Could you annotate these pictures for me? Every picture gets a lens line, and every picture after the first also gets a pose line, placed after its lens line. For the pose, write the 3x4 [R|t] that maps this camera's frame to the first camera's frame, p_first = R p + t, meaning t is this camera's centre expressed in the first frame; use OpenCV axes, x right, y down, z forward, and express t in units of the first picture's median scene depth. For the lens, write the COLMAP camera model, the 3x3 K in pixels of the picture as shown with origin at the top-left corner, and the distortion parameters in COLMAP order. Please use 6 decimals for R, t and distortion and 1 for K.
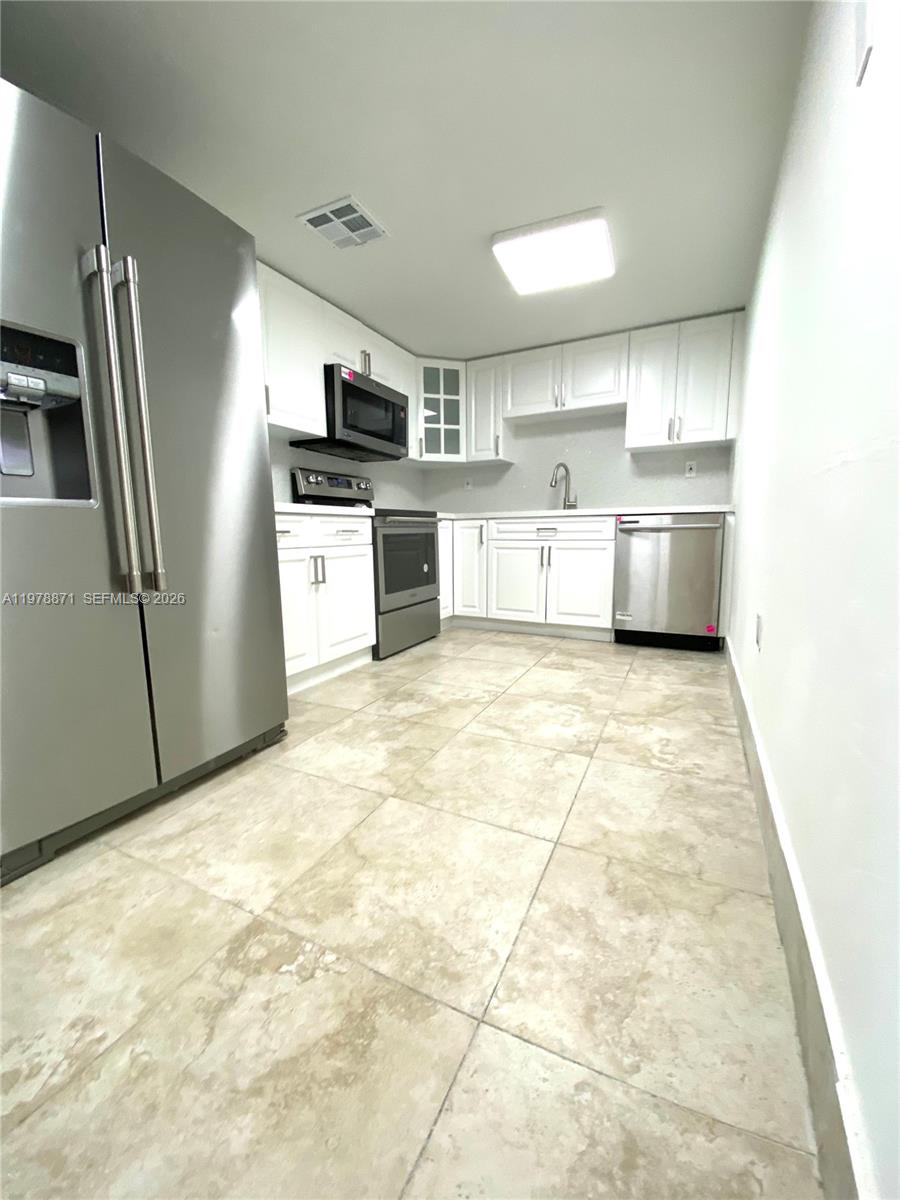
lens RADIAL K [[485.4, 0, 446.2], [0, 485.4, 597.4], [0, 0, 1]] dist [0.012603, -0.015963]
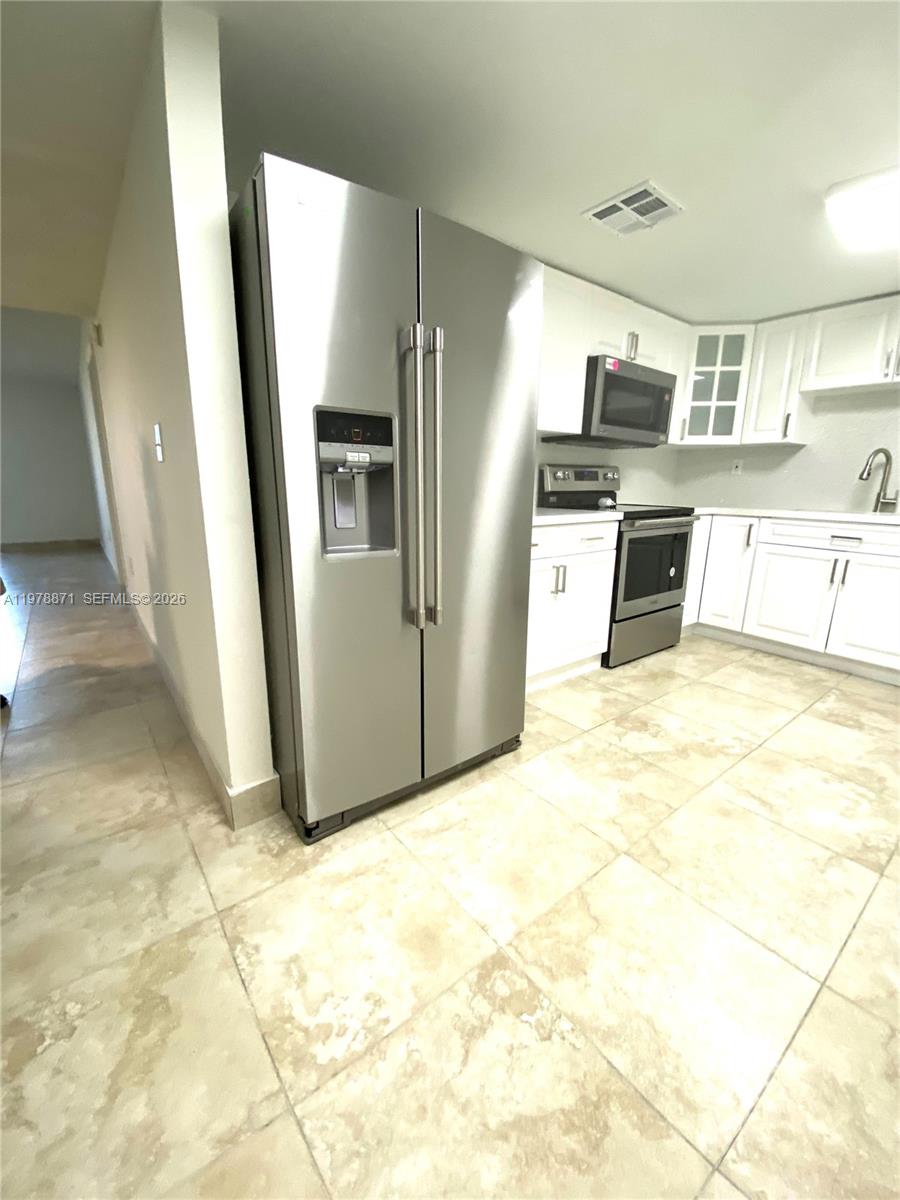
lens RADIAL K [[485.4, 0, 441.1], [0, 485.4, 595.5], [0, 0, 1]] dist [0.012603, -0.015963]
pose [[0.897173, 0.122402, -0.424379, -0.058524], [-0.083022, 0.990441, 0.110153, -0.121324], [0.433806, -0.063593, 0.898759, -0.011961]]
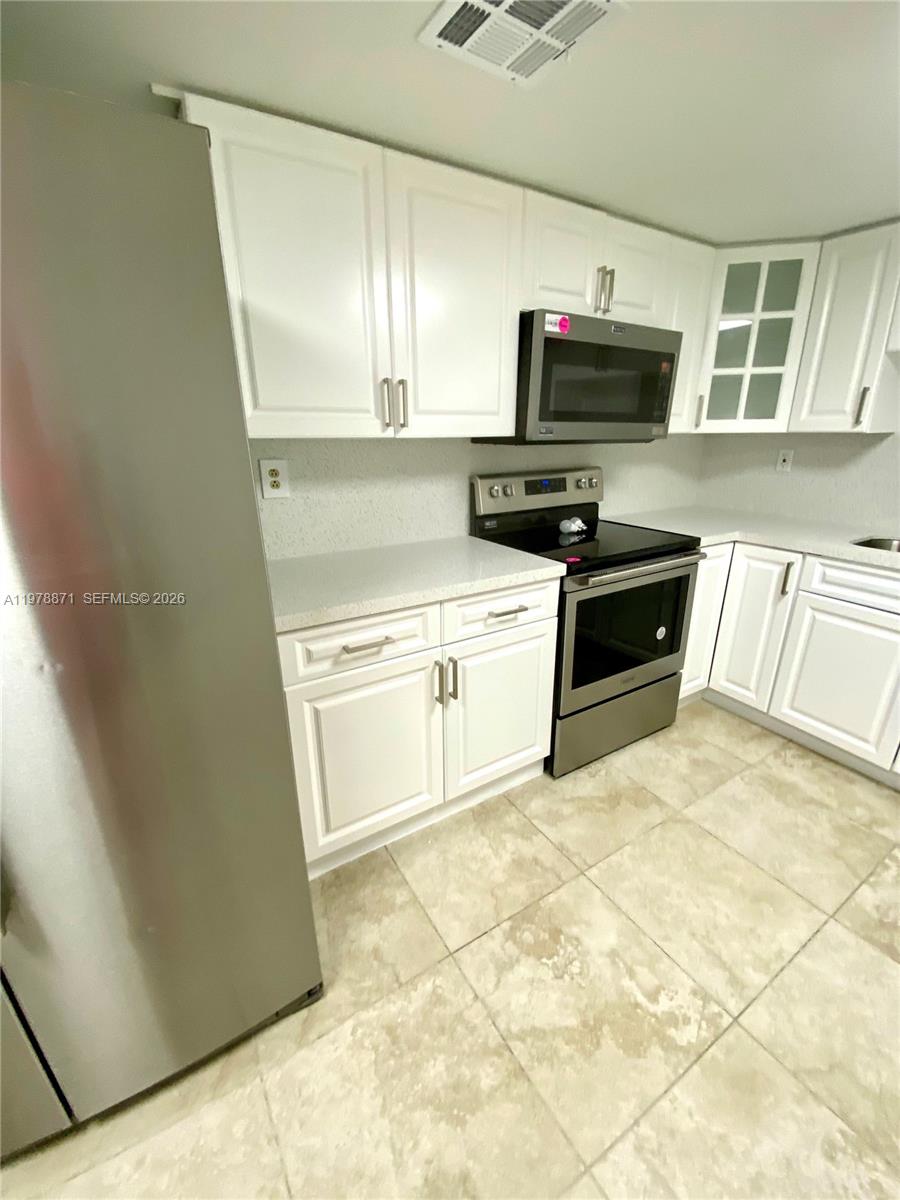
lens RADIAL K [[485.4, 0, 442.6], [0, 485.4, 596.1], [0, 0, 1]] dist [0.012603, -0.015963]
pose [[0.844970, 0.171922, -0.506427, 0.040675], [-0.073390, 0.975238, 0.208625, -0.321226], [0.529754, -0.139115, 0.836665, 0.501677]]
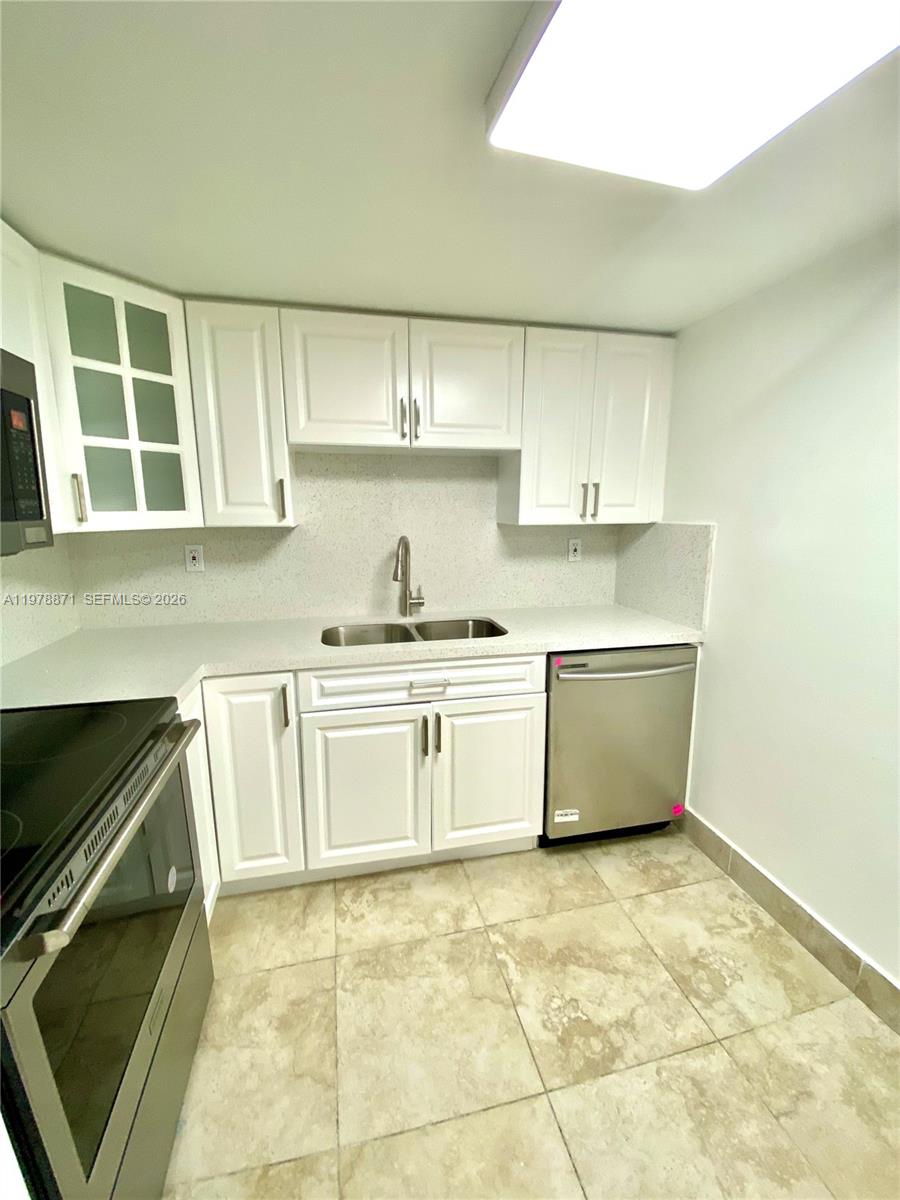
lens RADIAL K [[485.4, 0, 456.9], [0, 485.4, 595.8], [0, 0, 1]] dist [0.012603, -0.015963]
pose [[0.761978, -0.103805, 0.639229, -0.131698], [0.081734, 0.994592, 0.064083, -0.399020], [-0.642424, 0.003417, 0.766342, 0.889991]]
